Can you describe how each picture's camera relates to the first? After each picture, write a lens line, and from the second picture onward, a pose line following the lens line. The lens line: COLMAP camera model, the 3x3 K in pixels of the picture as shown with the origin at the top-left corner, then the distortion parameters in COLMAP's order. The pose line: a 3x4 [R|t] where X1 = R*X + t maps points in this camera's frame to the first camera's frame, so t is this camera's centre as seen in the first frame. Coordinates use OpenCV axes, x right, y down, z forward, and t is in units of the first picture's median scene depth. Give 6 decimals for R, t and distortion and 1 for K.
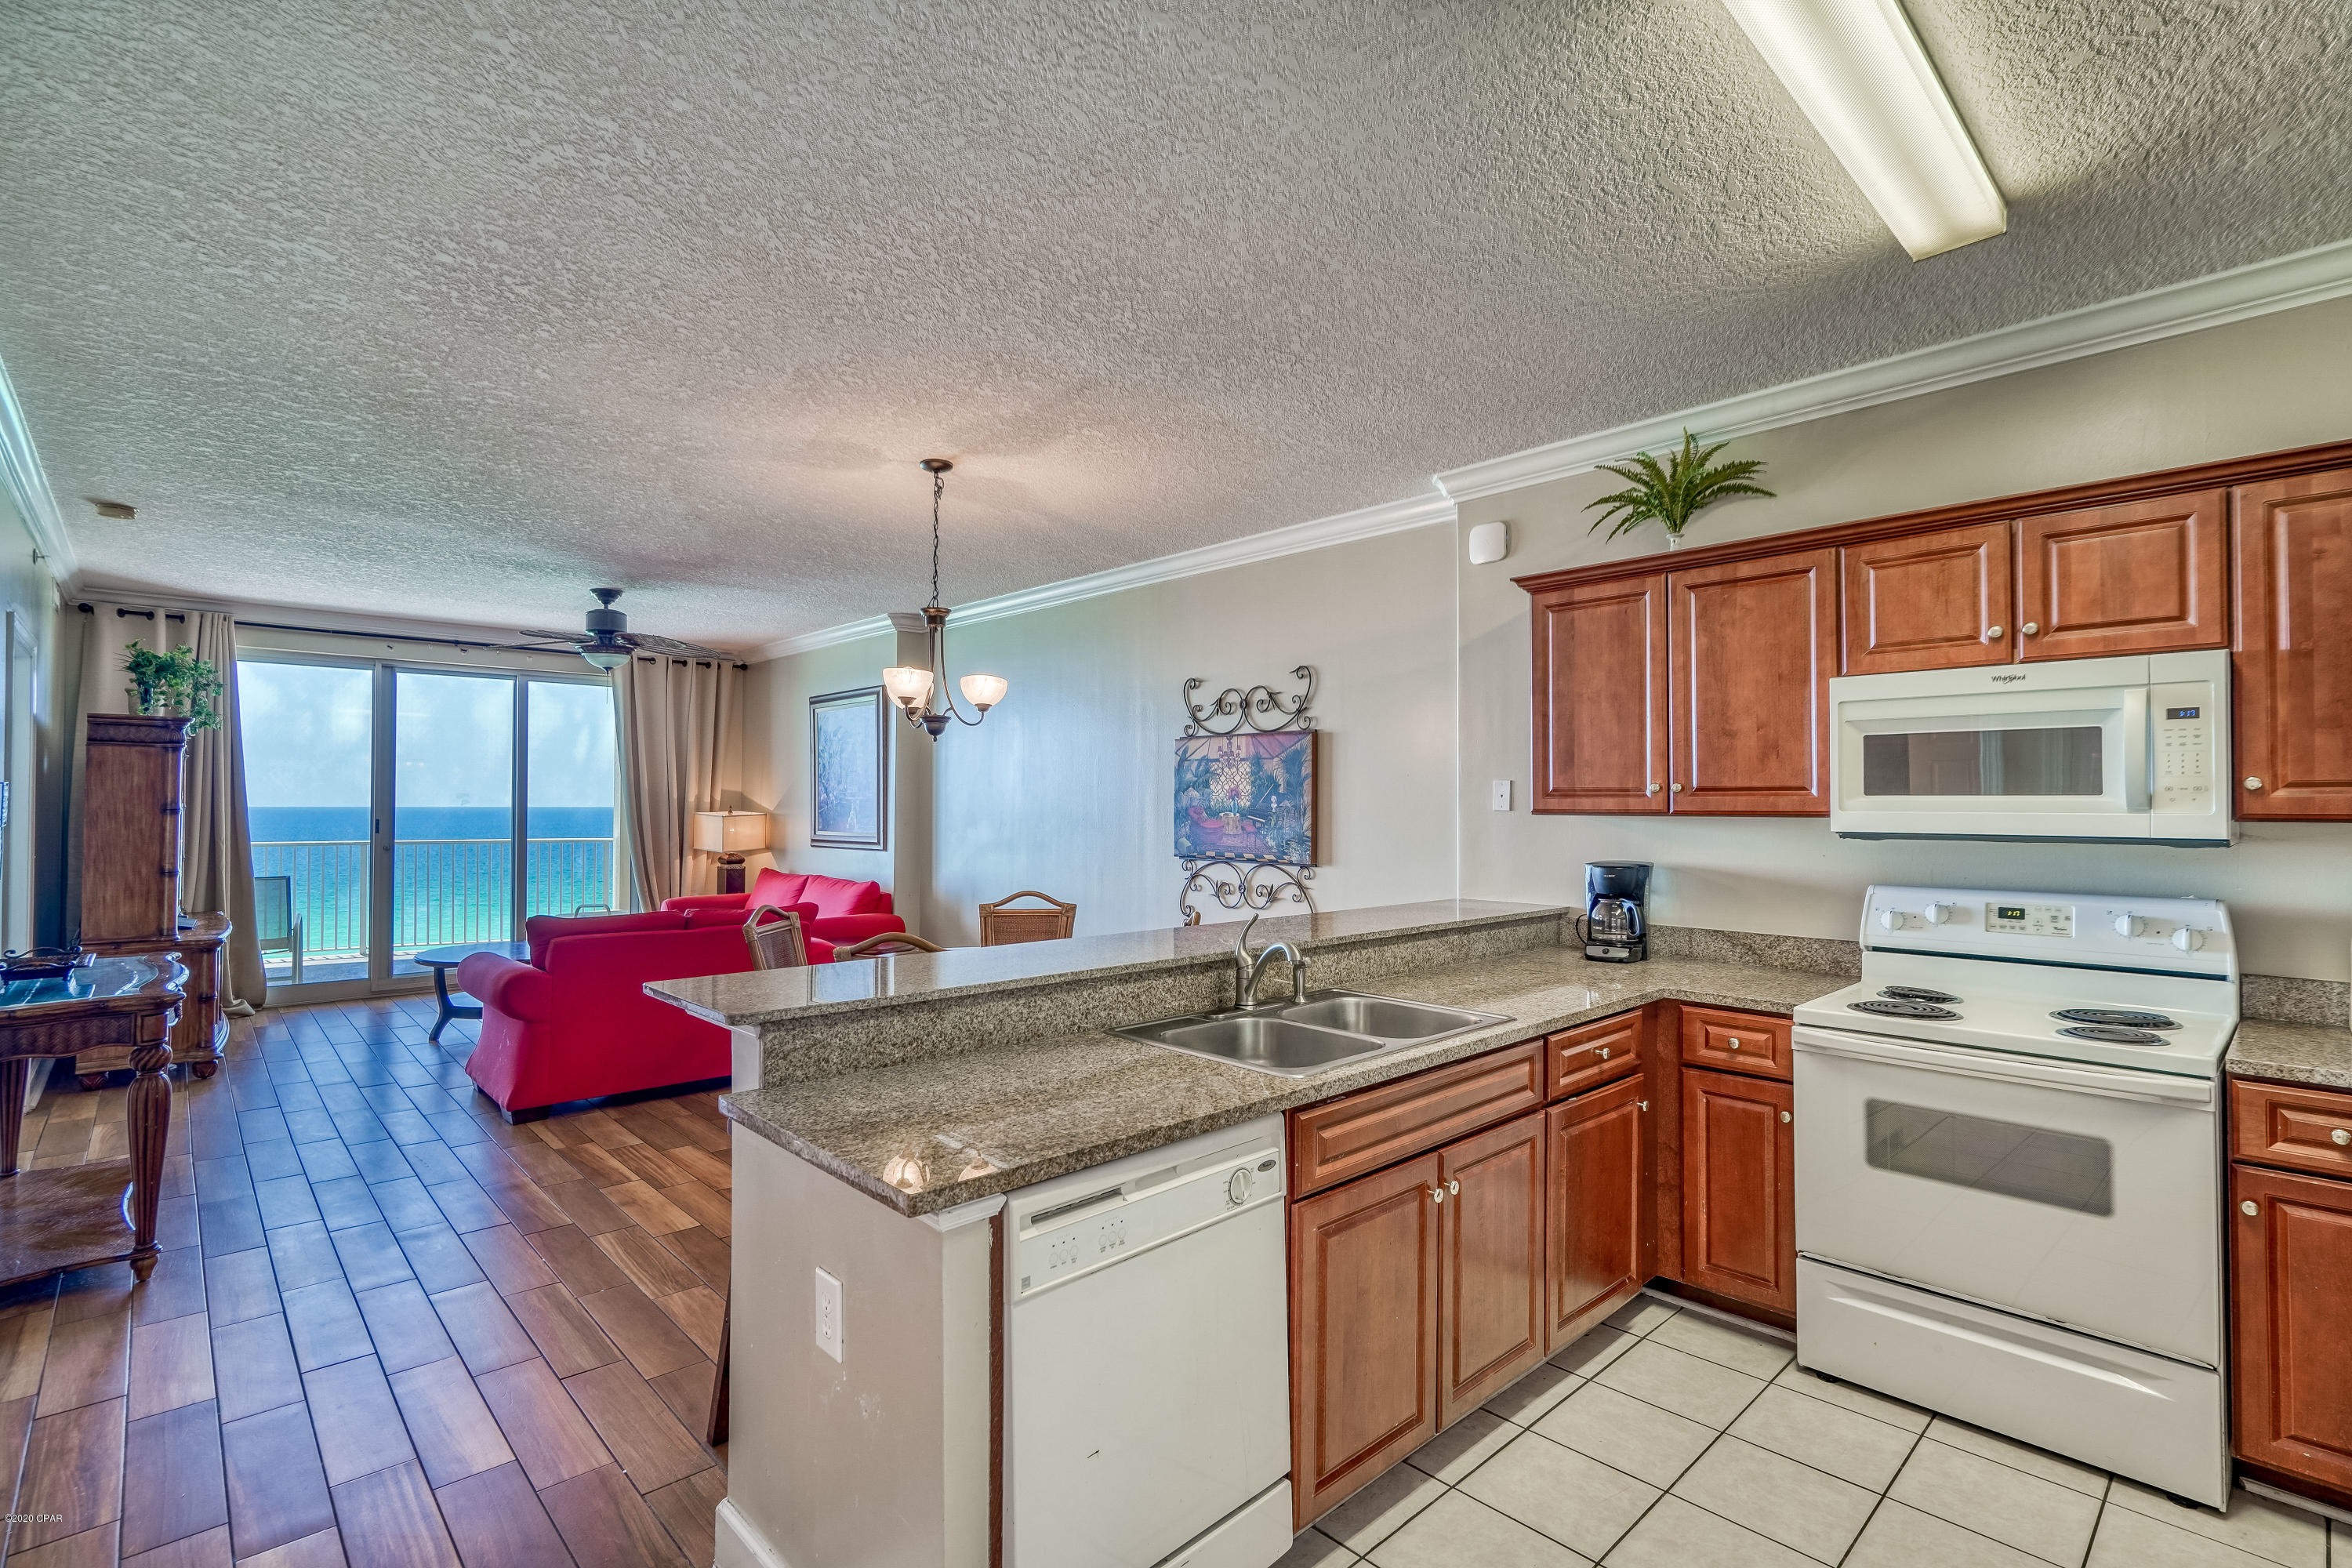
lens RADIAL K [[1087.0, 0, 1168.5], [0, 1087.0, 790.7], [0, 0, 1]] dist [-0.002854, 0.000115]
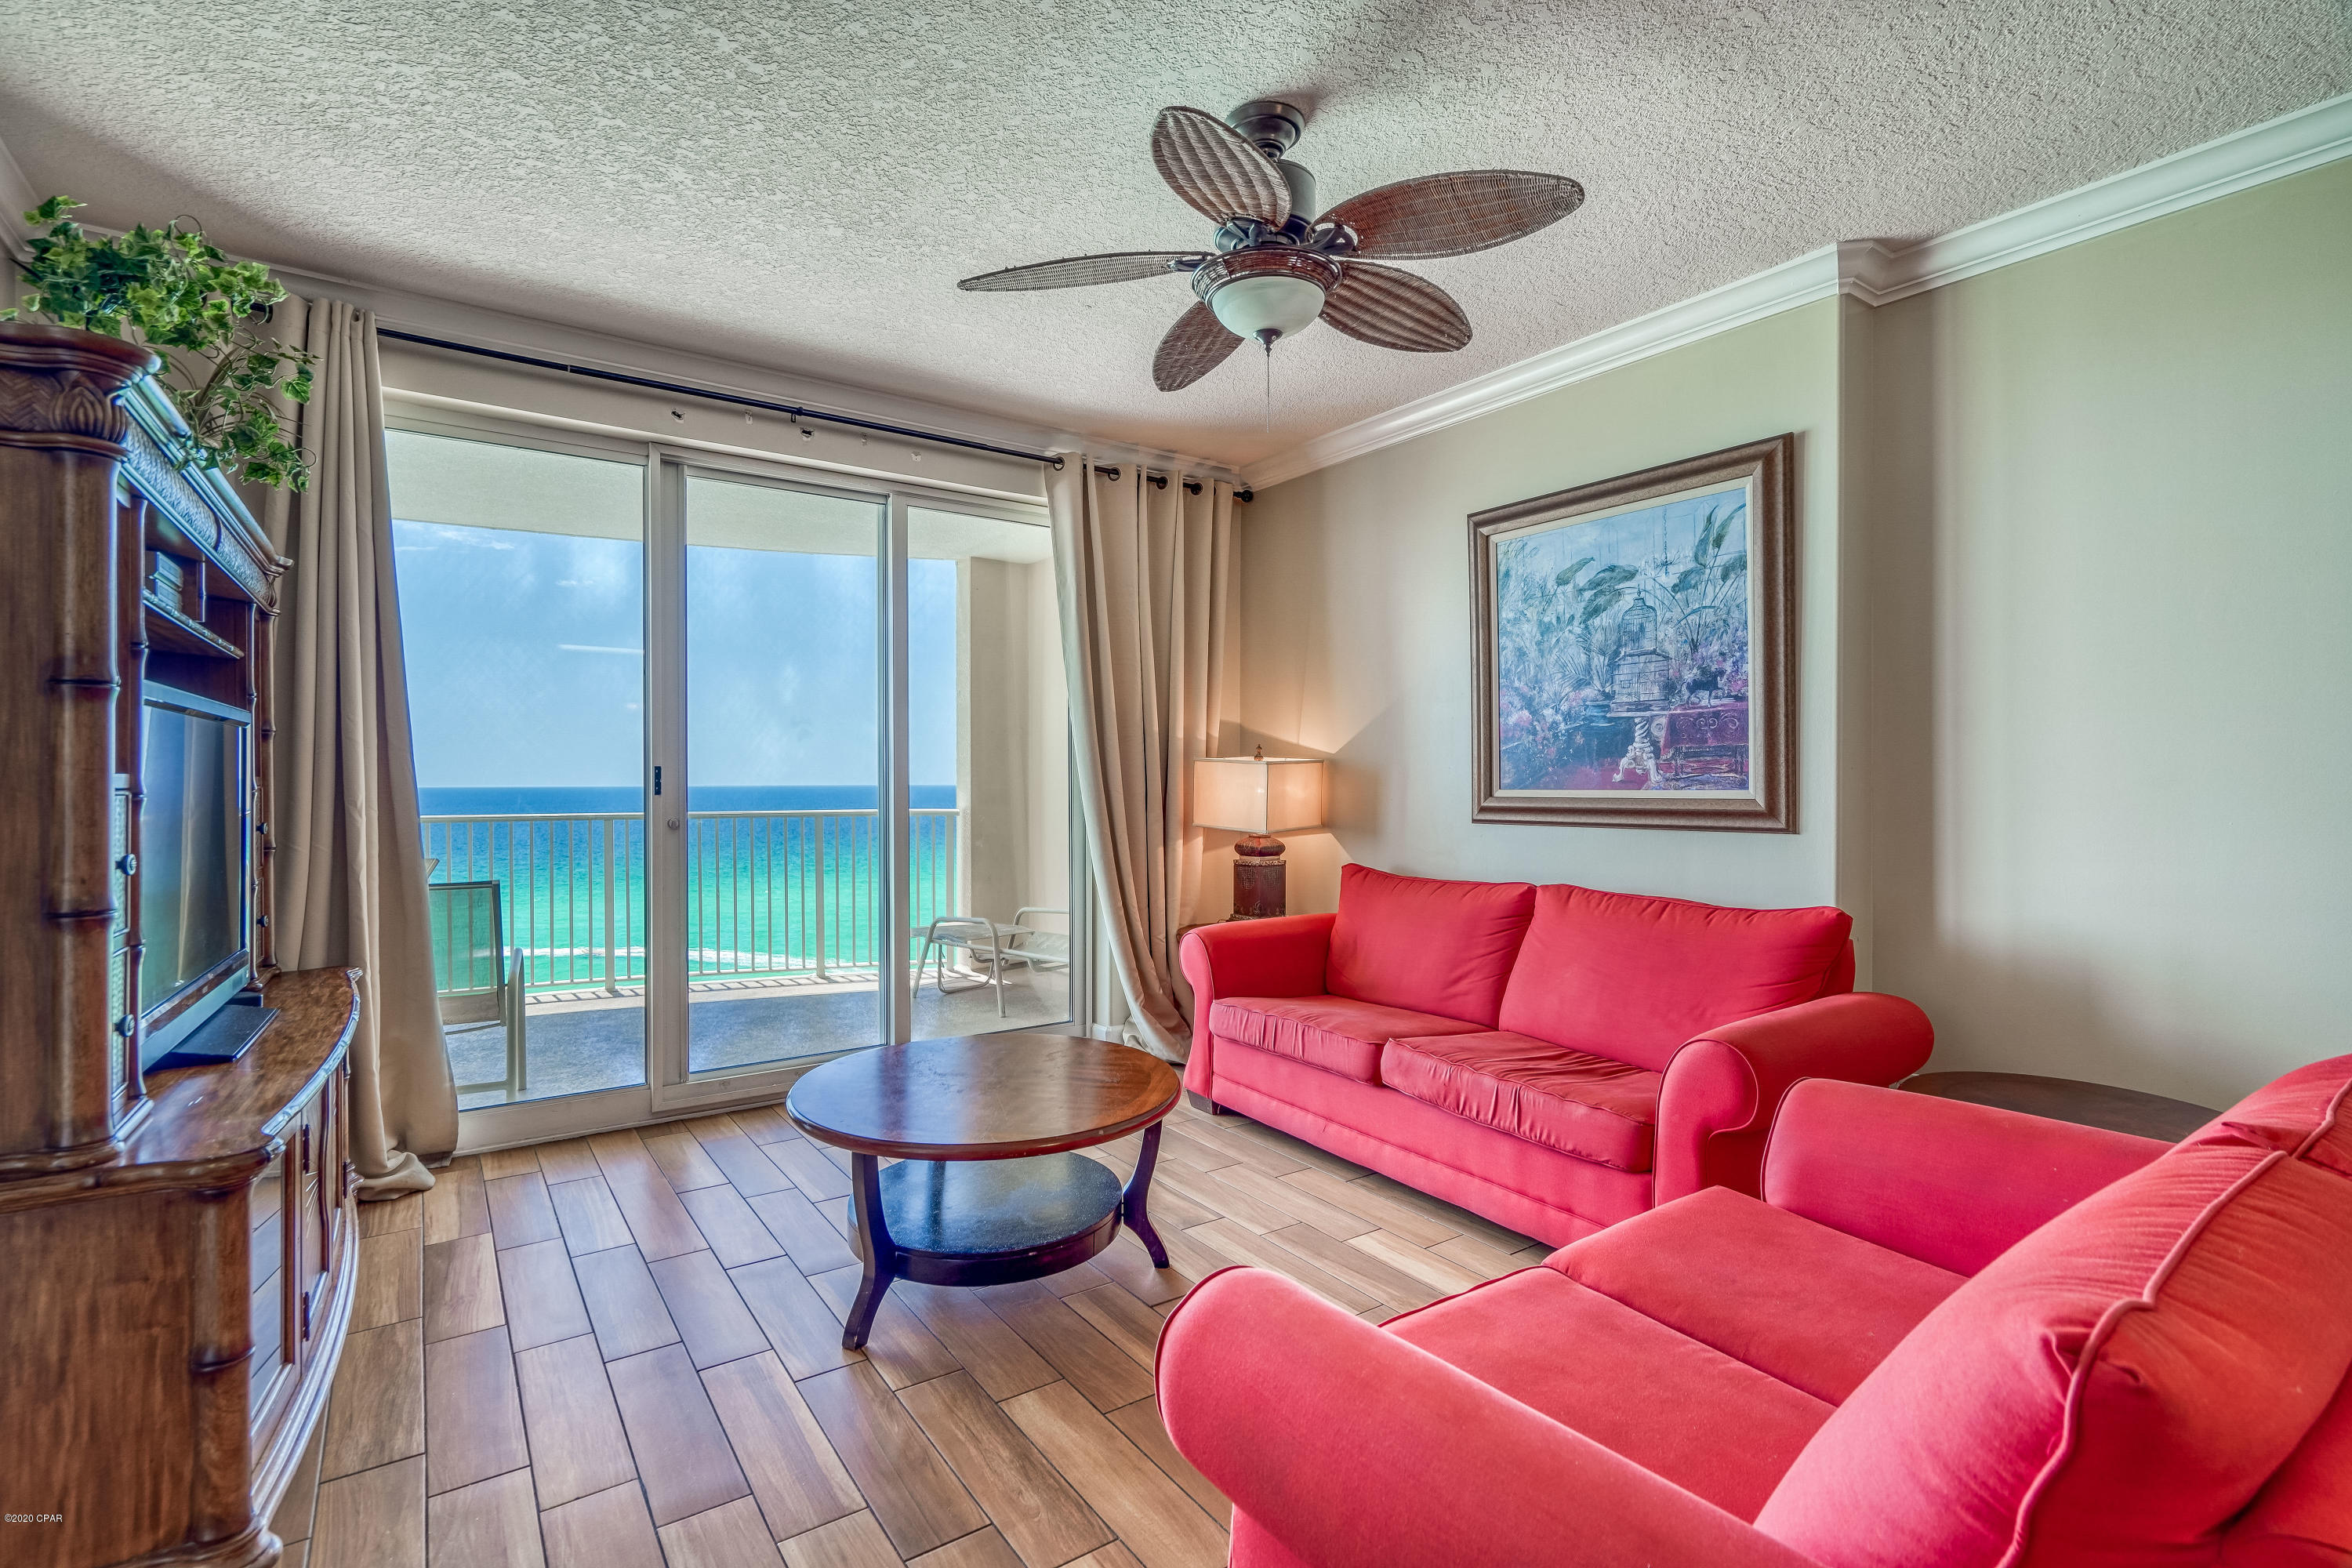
lens RADIAL K [[1088.8, 0, 1167.1], [0, 1088.8, 777.4], [0, 0, 1]] dist [0.001349, -0.000138]
pose [[0.990888, -0.007388, -0.134484, -0.433227], [0.008474, 0.999936, 0.007506, 0.029172], [0.134420, -0.008578, 0.990887, 0.540057]]
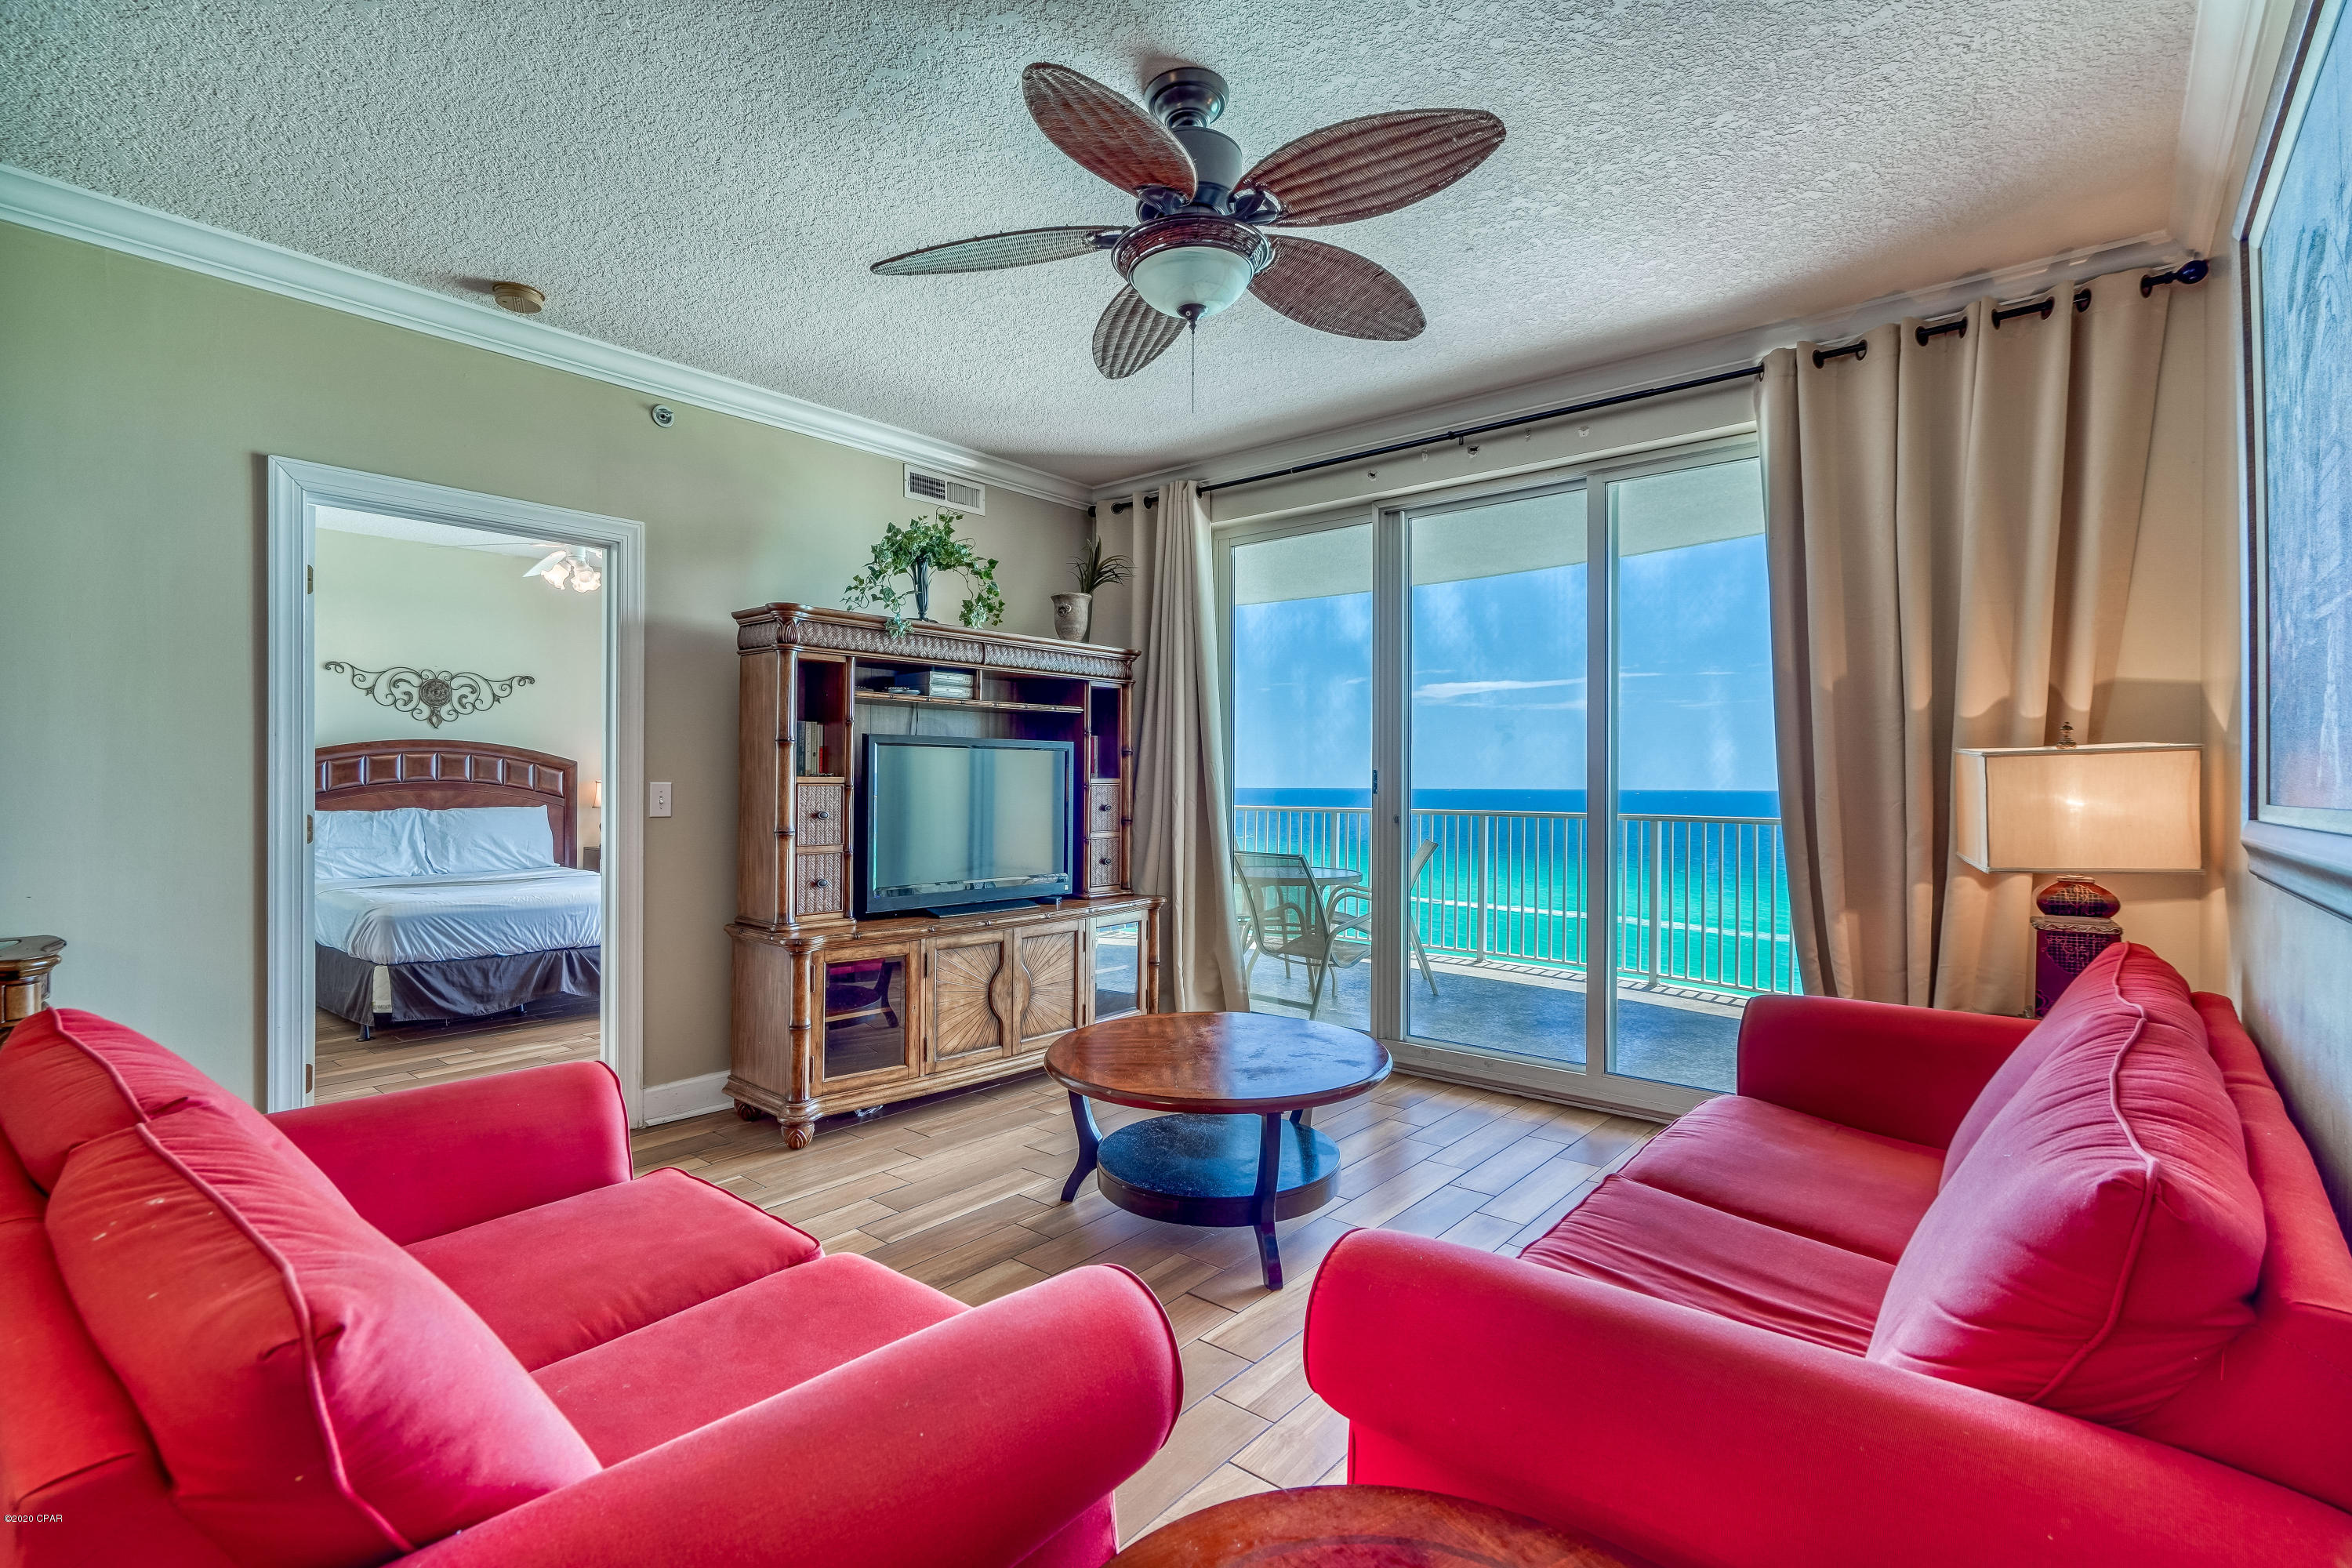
lens RADIAL K [[1087.0, 0, 1168.5], [0, 1087.0, 790.7], [0, 0, 1]] dist [-0.002854, 0.000115]
pose [[0.126063, 0.004623, -0.992011, -0.149296], [0.009983, 0.999933, 0.005928, 0.032704], [0.991972, -0.010650, 0.126009, 0.814921]]
